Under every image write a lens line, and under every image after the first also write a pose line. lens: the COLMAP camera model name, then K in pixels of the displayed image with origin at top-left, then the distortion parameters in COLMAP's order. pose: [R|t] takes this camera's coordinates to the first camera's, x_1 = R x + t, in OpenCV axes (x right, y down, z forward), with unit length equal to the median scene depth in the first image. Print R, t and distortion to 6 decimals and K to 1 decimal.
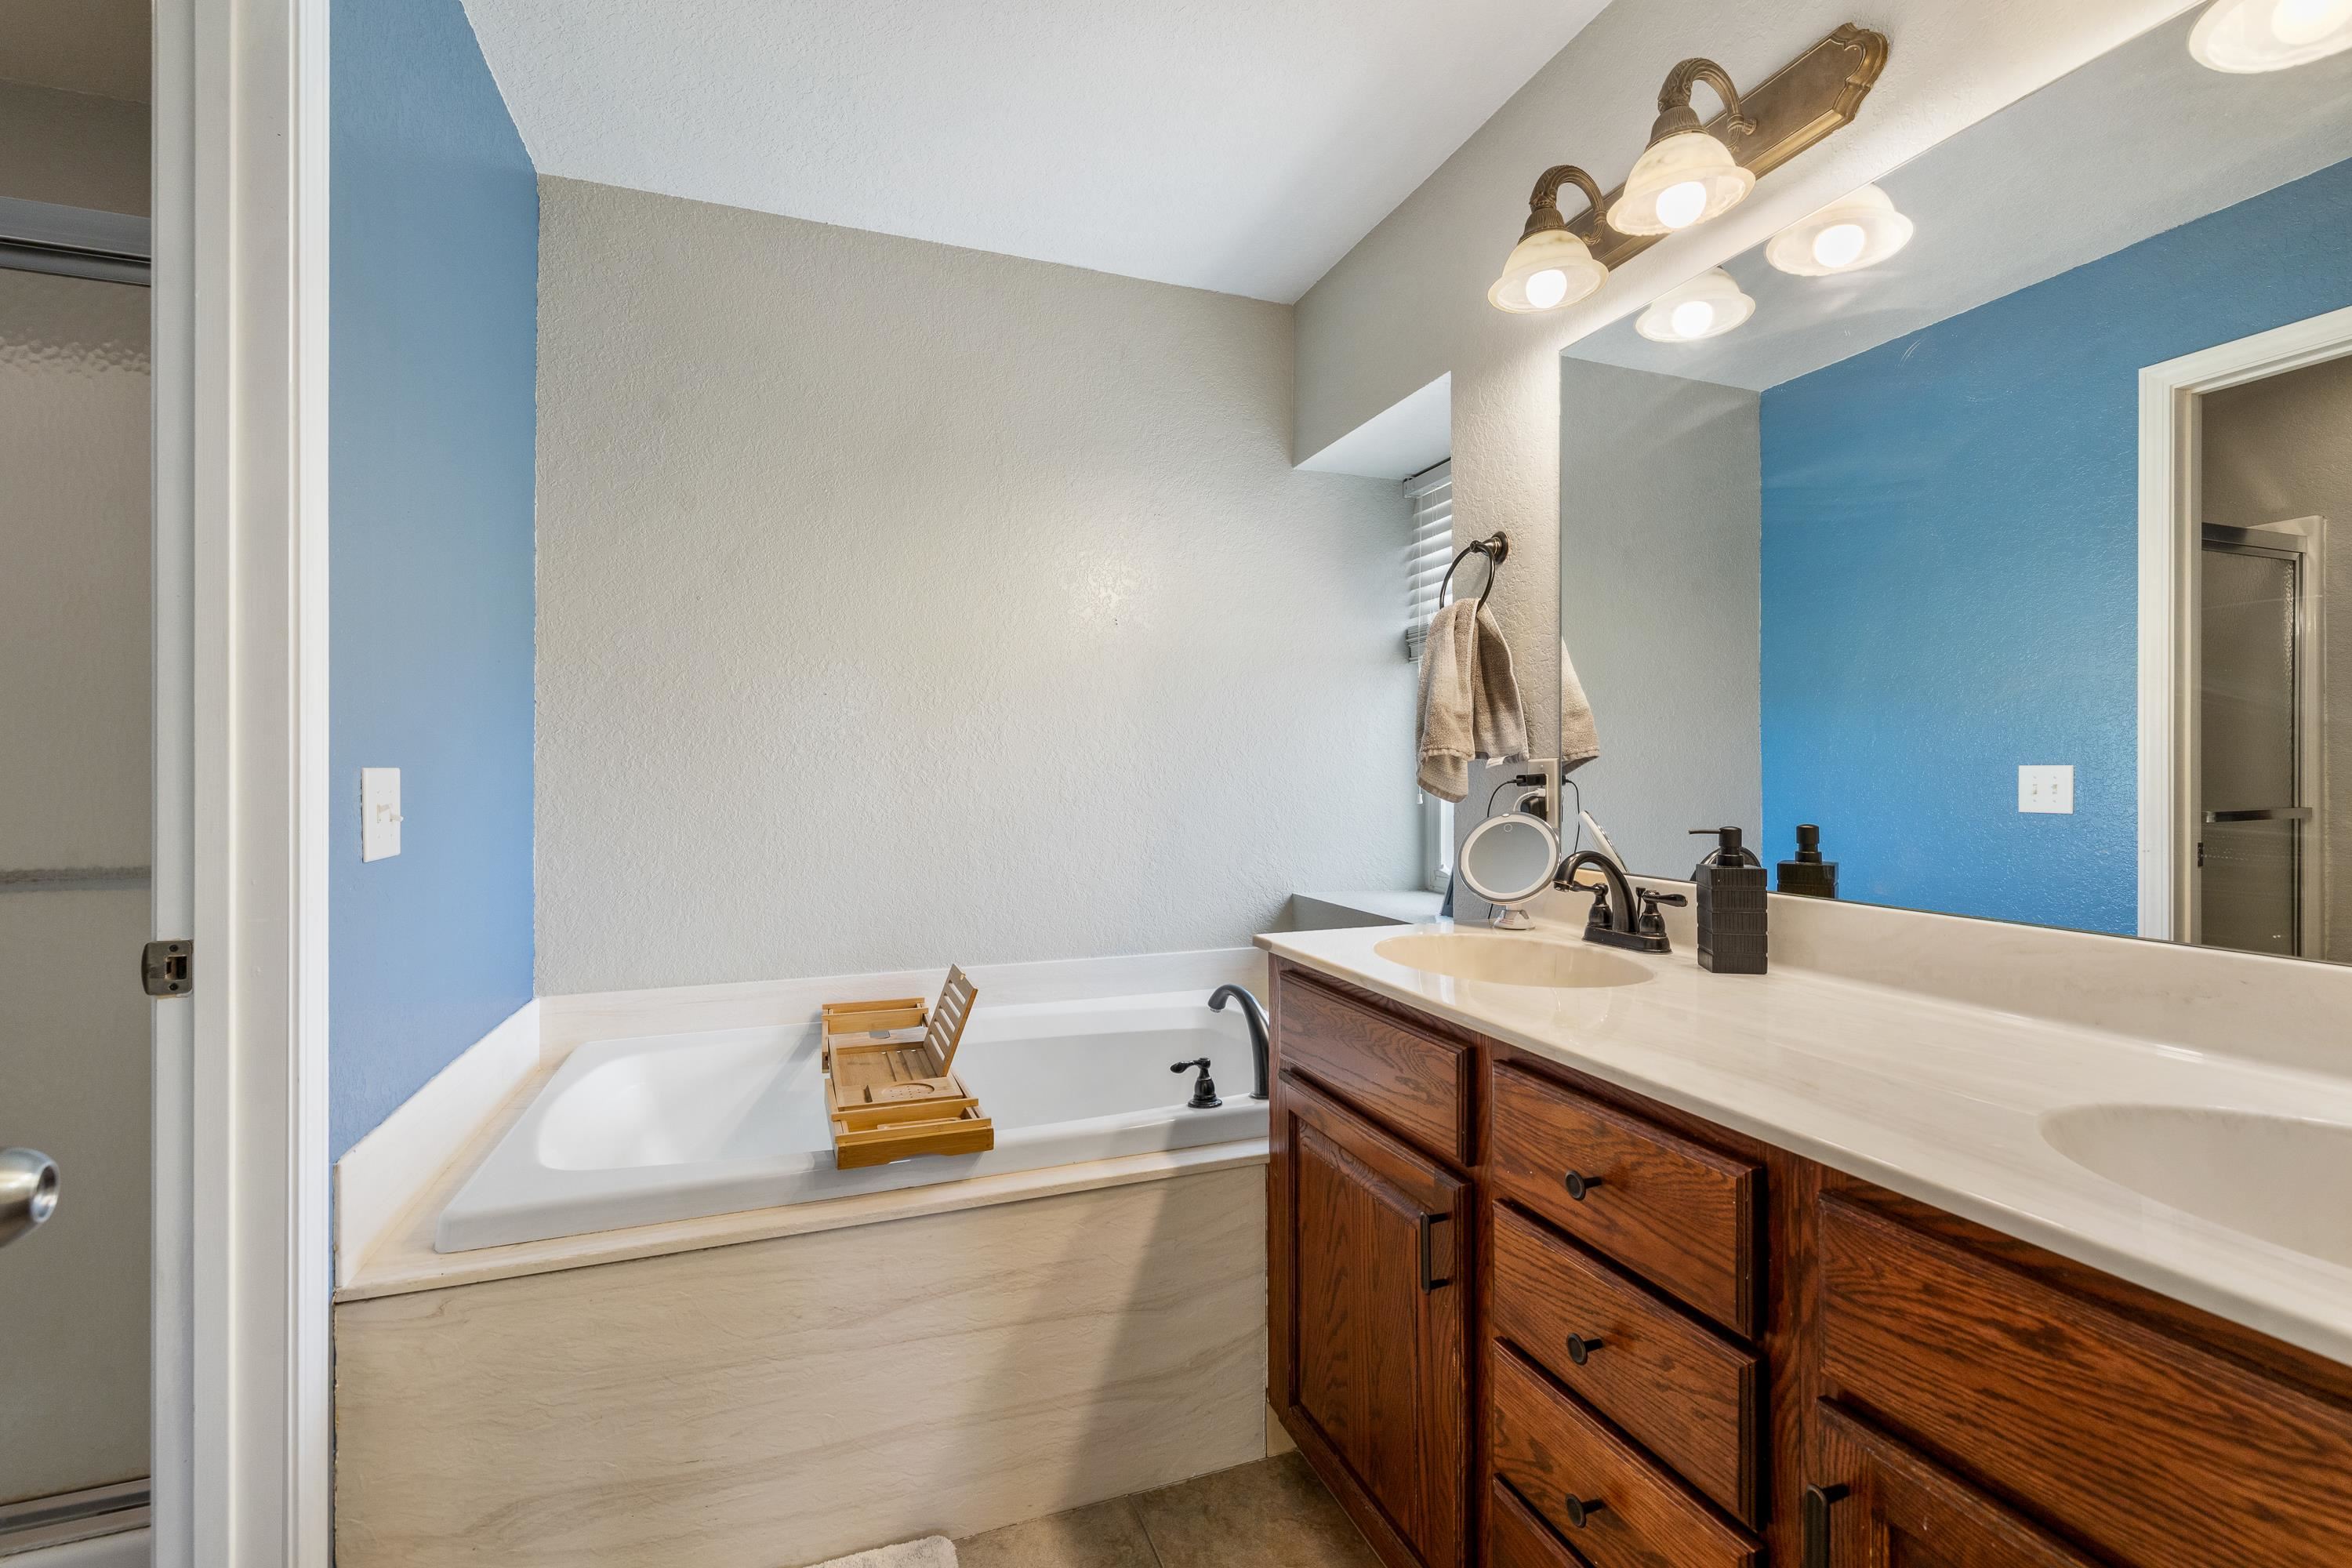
lens RADIAL K [[1021.2, 0, 1179.4], [0, 1021.2, 773.0], [0, 0, 1]] dist [-0.002974, -0.000089]
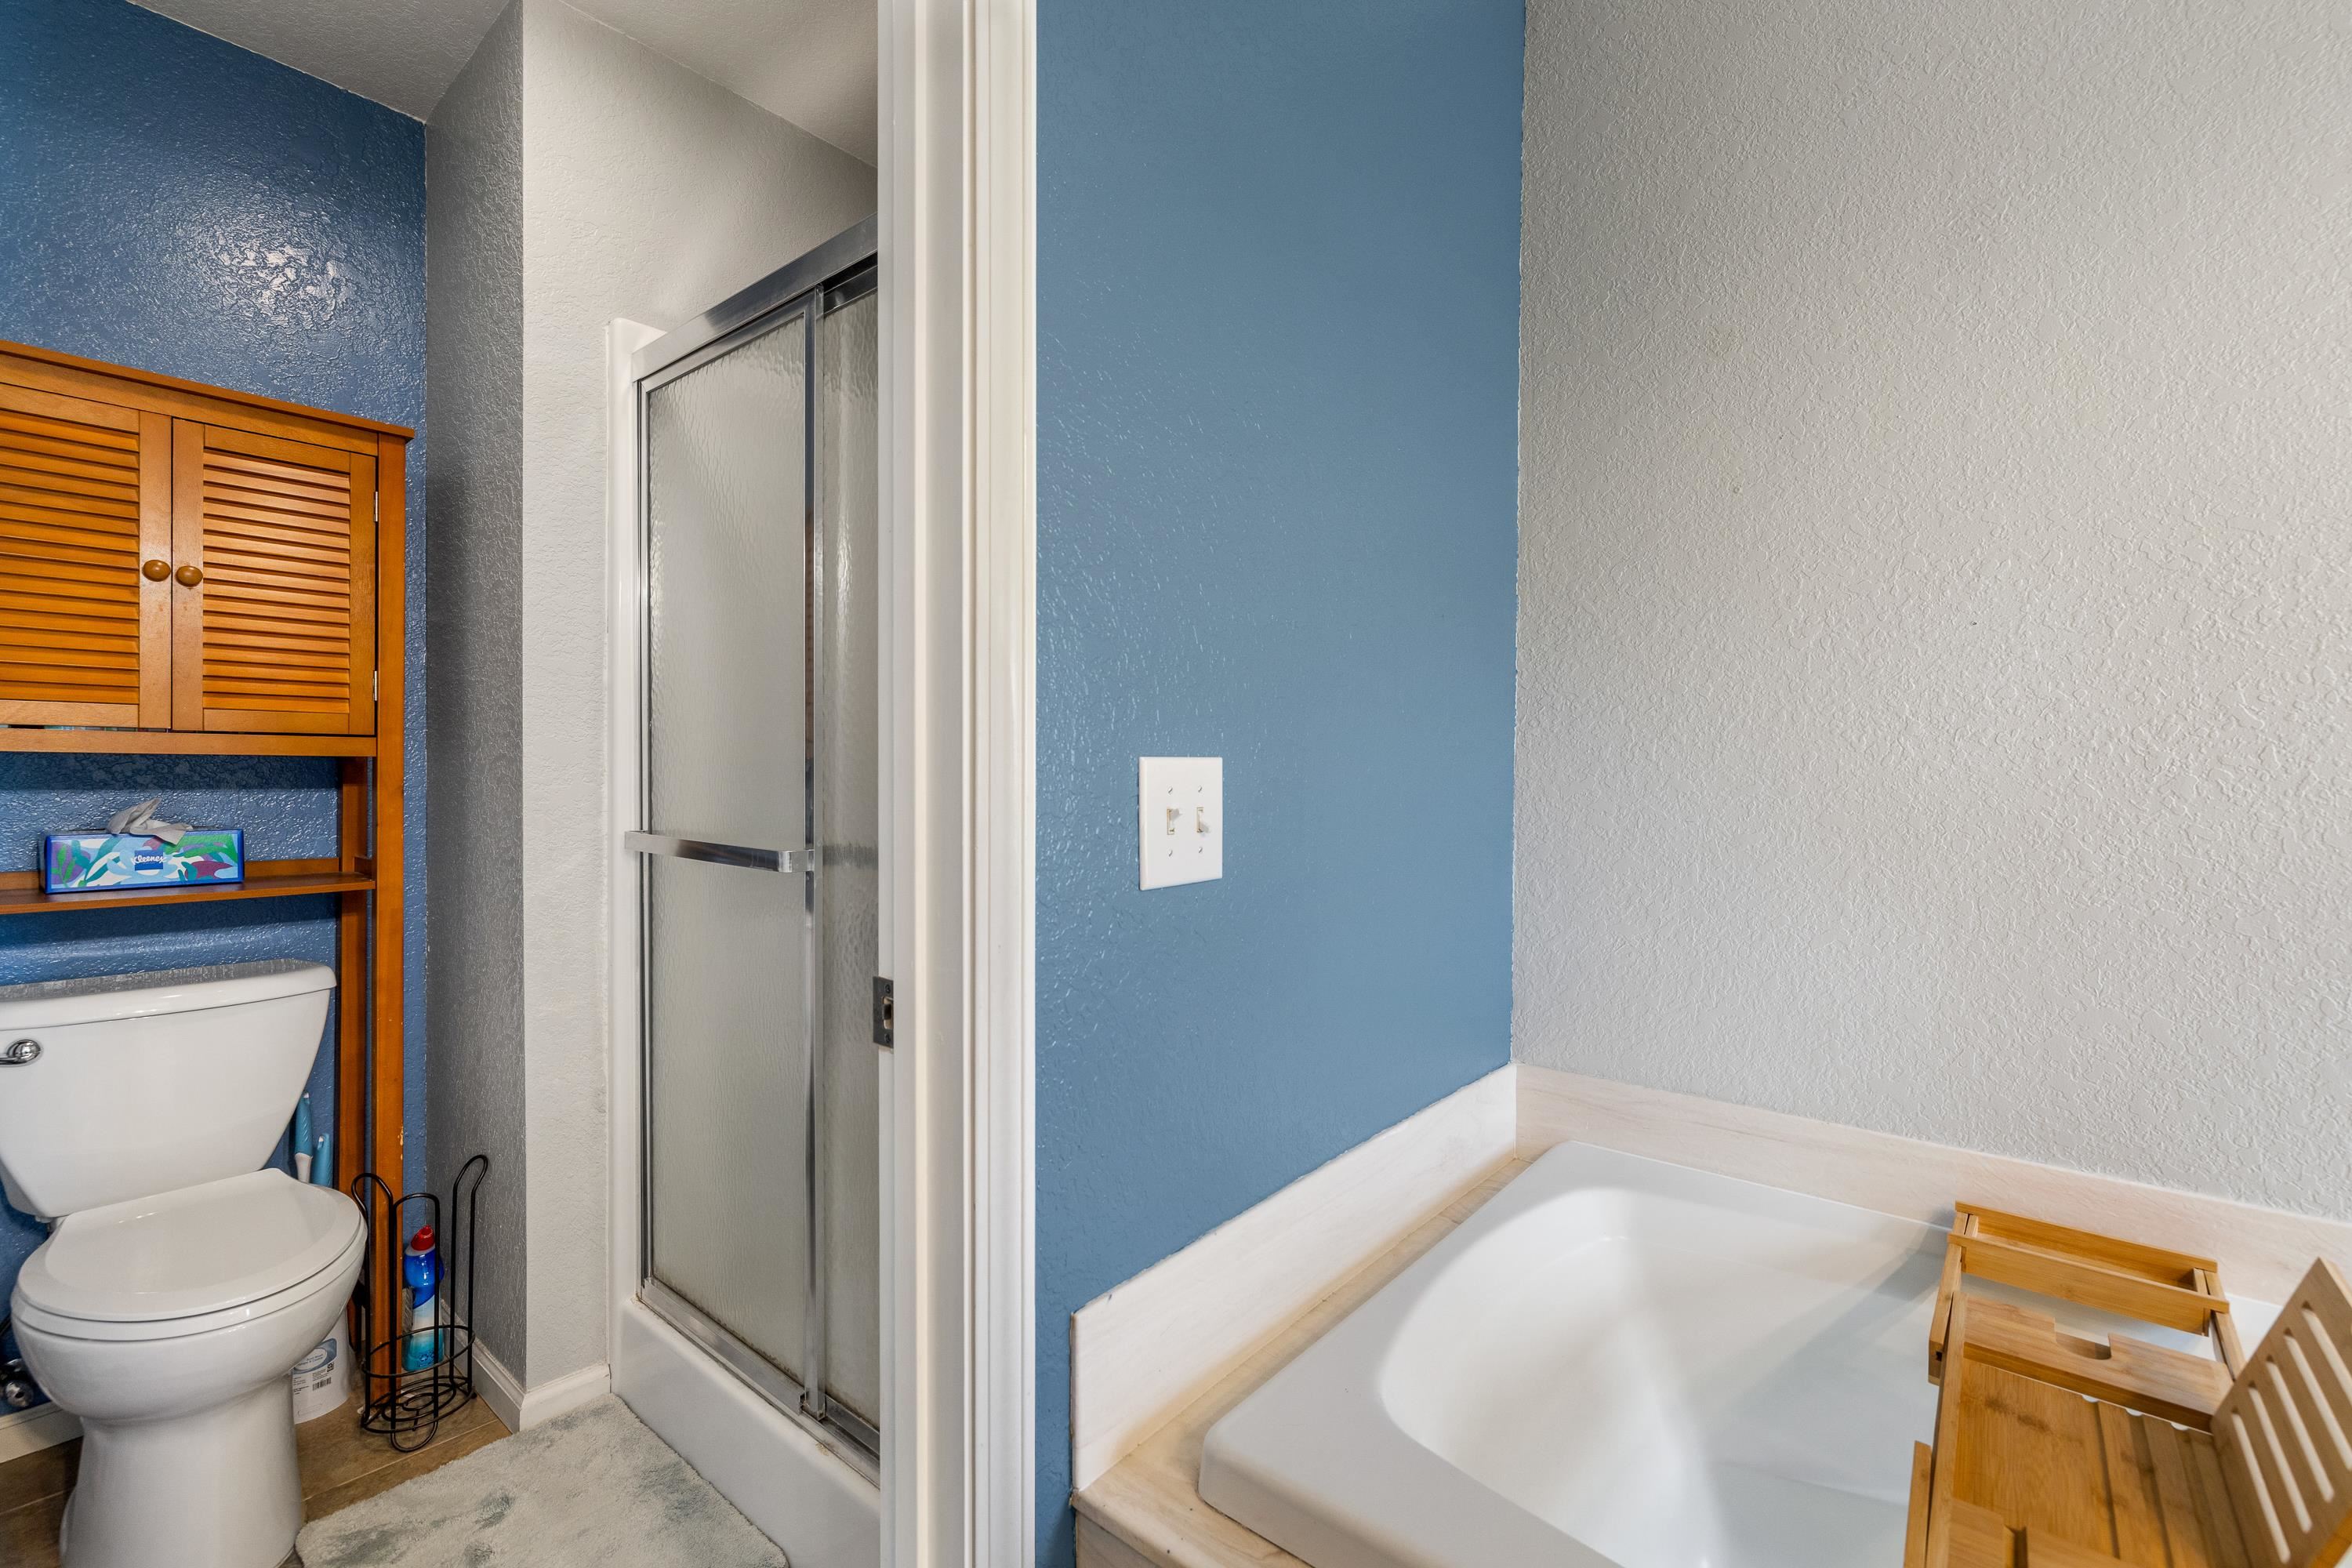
lens RADIAL K [[1021.2, 0, 1184.2], [0, 1021.2, 771.1], [0, 0, 1]] dist [-0.002974, -0.000089]
pose [[0.506681, 0.014053, -0.862019, -0.104121], [-0.009375, 0.999898, 0.010791, -0.001889], [0.862083, 0.002614, 0.506761, 0.407523]]
